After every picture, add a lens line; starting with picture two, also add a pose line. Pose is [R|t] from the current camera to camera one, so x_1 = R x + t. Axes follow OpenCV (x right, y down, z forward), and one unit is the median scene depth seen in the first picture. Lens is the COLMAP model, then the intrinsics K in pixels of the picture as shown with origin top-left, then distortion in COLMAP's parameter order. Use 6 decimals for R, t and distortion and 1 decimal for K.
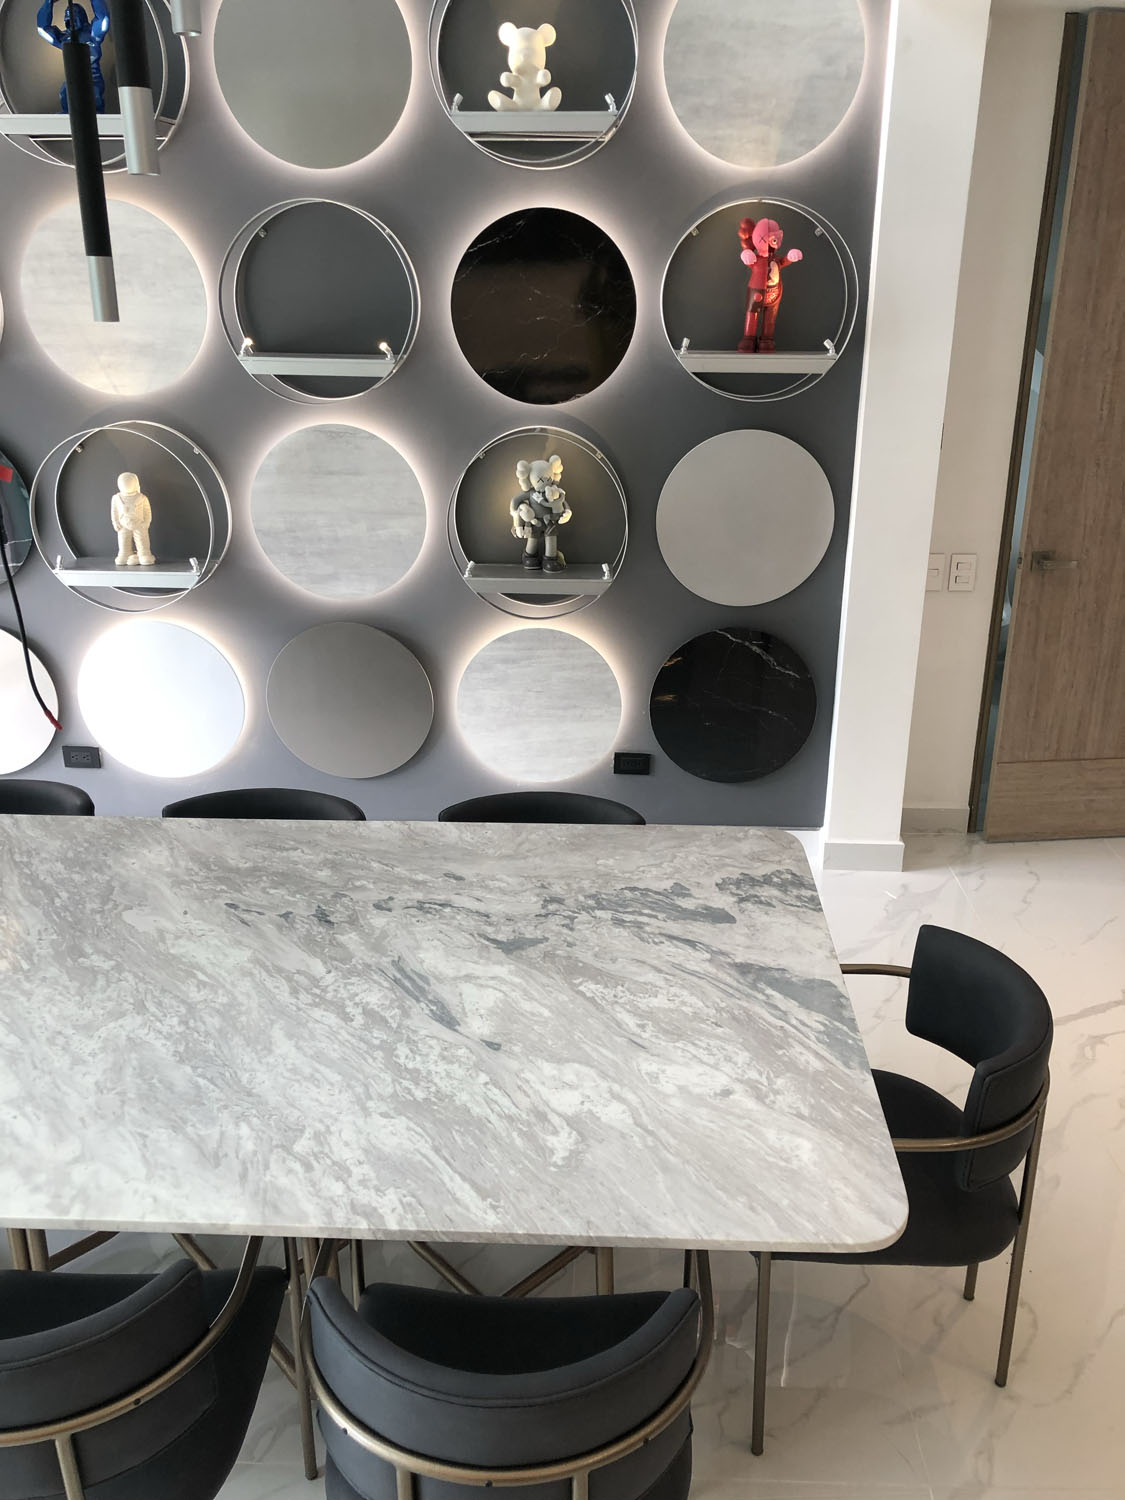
lens RADIAL K [[1191.6, 0, 563.5], [0, 1191.6, 743.9], [0, 0, 1]] dist [0.006345, 0.002117]
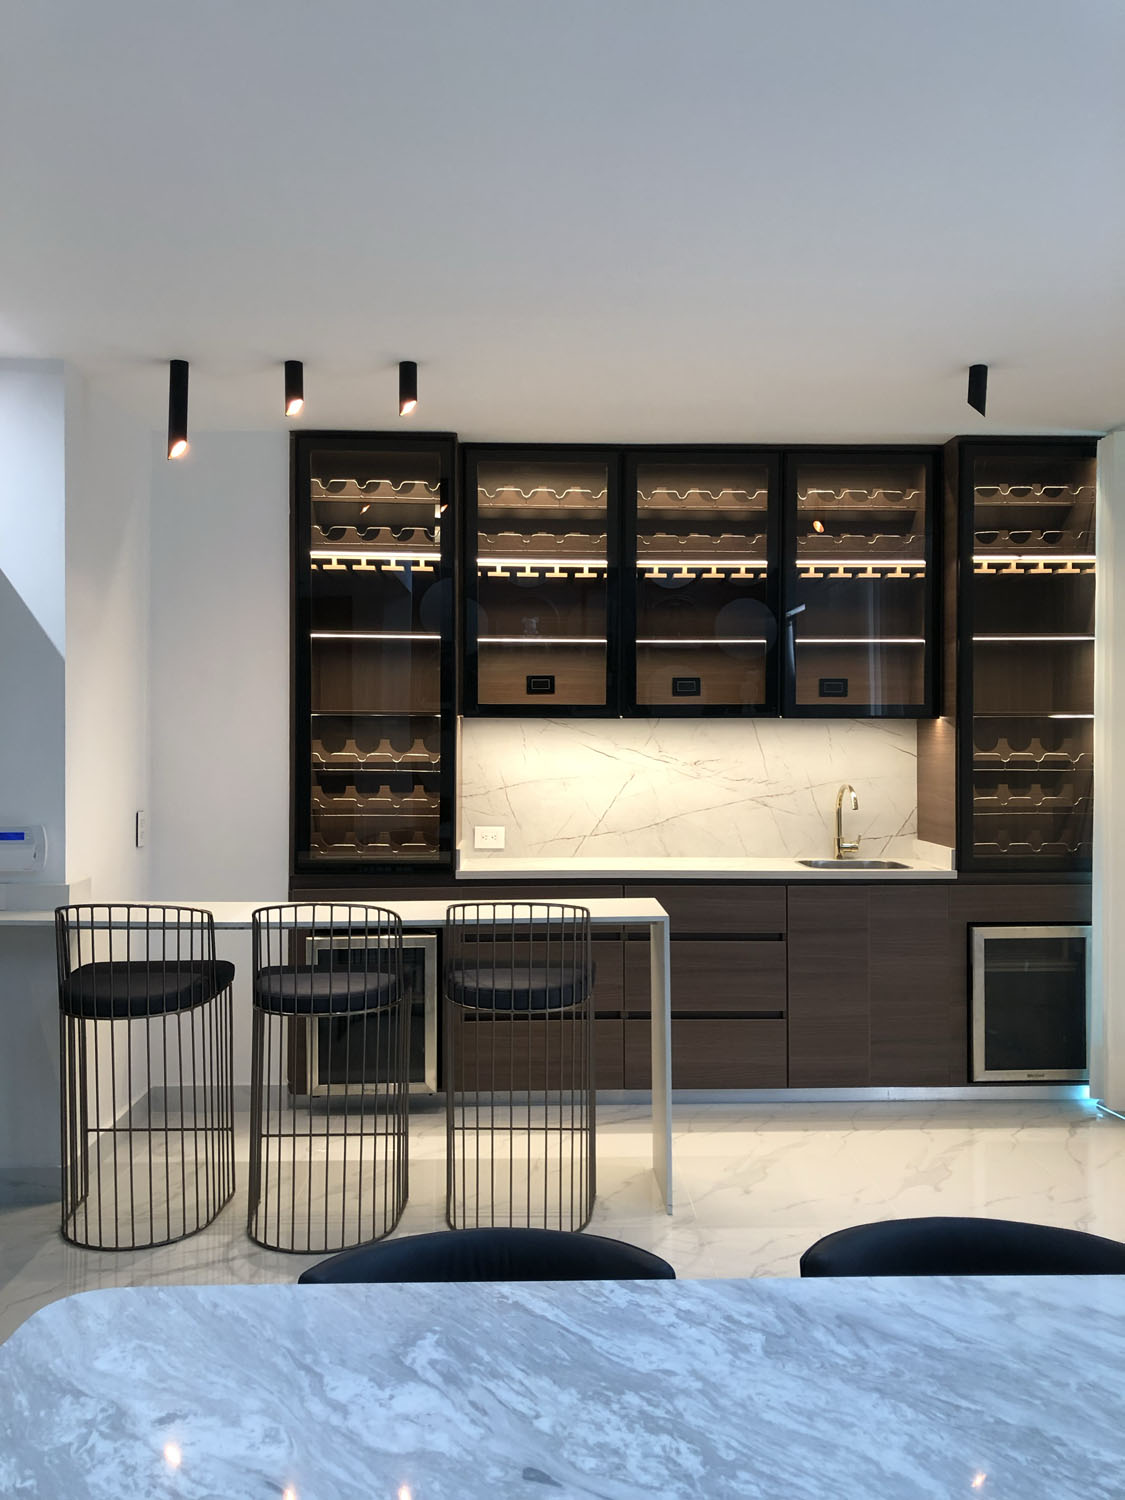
lens RADIAL K [[1191.6, 0, 563.5], [0, 1191.6, 743.9], [0, 0, 1]] dist [0.006345, 0.002117]
pose [[-0.997064, -0.003131, -0.076514, -0.029015], [-0.030848, 0.930932, 0.363887, -0.300100], [0.070090, 0.365179, -0.928295, 1.504941]]
